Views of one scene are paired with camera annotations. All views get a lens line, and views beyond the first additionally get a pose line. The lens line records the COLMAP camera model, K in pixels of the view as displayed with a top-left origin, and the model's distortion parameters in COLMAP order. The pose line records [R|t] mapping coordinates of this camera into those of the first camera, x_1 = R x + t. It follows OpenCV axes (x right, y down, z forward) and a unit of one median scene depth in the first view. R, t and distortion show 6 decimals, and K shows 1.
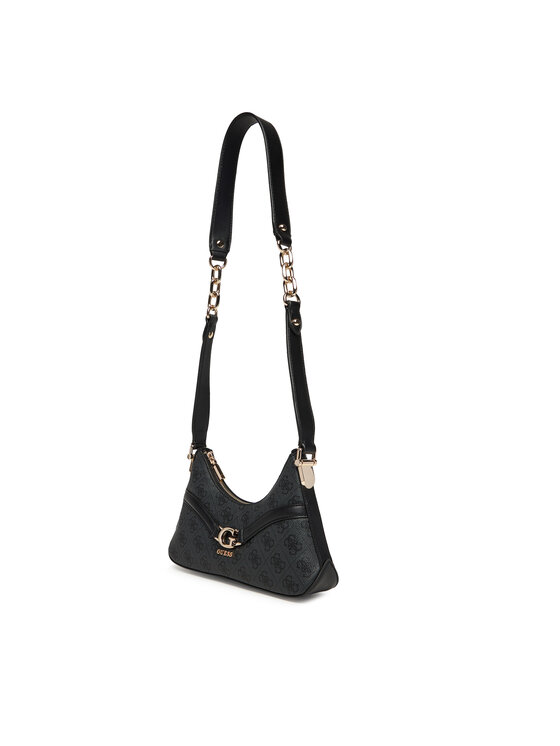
lens RADIAL K [[733.8, 0, 280.0], [0, 733.8, 373.0], [0, 0, 1]] dist [-0.001984, -0.000391]
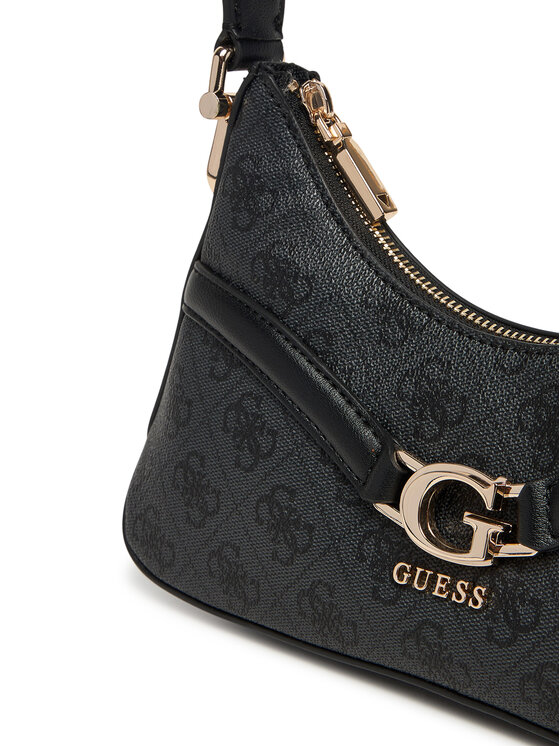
lens RADIAL K [[1343.0, 0, 280.0], [0, 1343.0, 373.0], [0, 0, 1]] dist [-0.032789, -0.078937]
pose [[0.995495, -0.029351, 0.090155, -0.145299], [-0.001053, 0.947394, 0.320069, 0.067037], [-0.094806, -0.318722, 0.943095, 0.643581]]
